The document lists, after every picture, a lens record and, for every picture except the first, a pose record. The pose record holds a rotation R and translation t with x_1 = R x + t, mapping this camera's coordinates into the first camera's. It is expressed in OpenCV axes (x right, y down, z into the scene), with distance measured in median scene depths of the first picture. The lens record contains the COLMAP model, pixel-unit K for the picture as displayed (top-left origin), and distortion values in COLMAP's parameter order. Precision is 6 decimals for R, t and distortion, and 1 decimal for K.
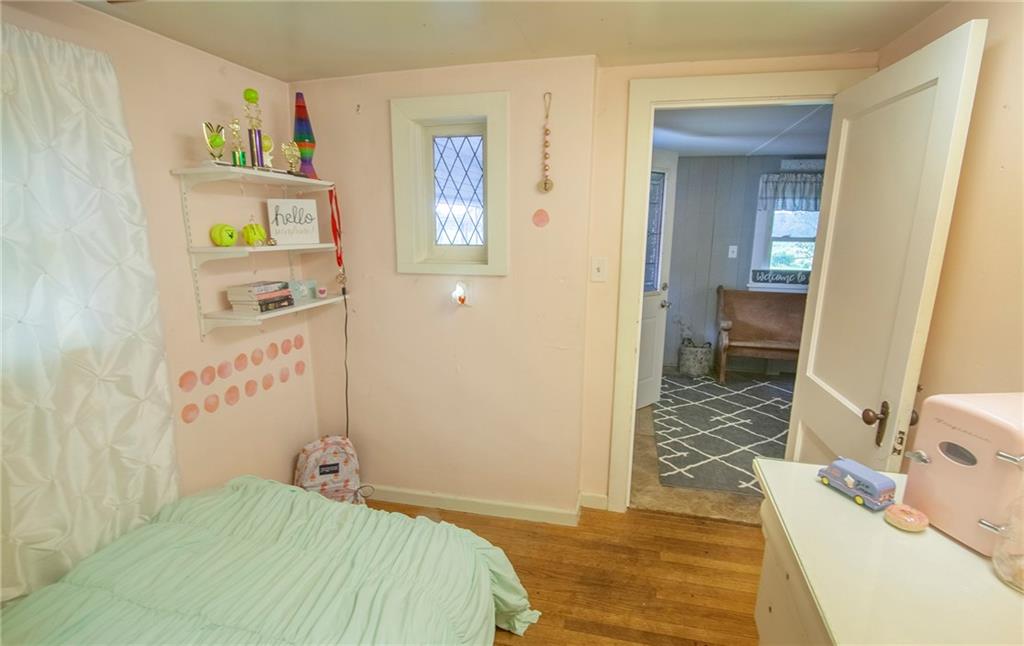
lens RADIAL K [[505.7, 0, 512.0], [0, 505.7, 323.0], [0, 0, 1]] dist [-0.000606, -0.000080]
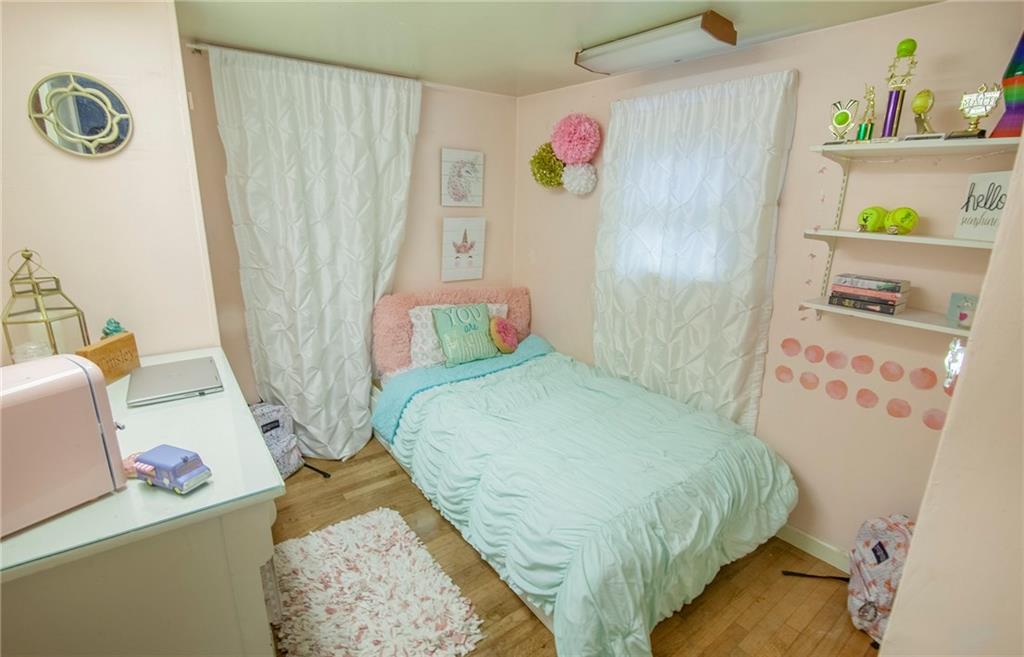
lens RADIAL K [[485.5, 0, 512.0], [0, 485.5, 328.5], [0, 0, 1]] dist [0.000433, 0.000075]
pose [[-0.643839, 0.177207, -0.744358, 0.506608], [-0.177781, 0.911545, 0.370782, -0.193417], [0.744221, 0.371057, -0.555384, 1.021159]]
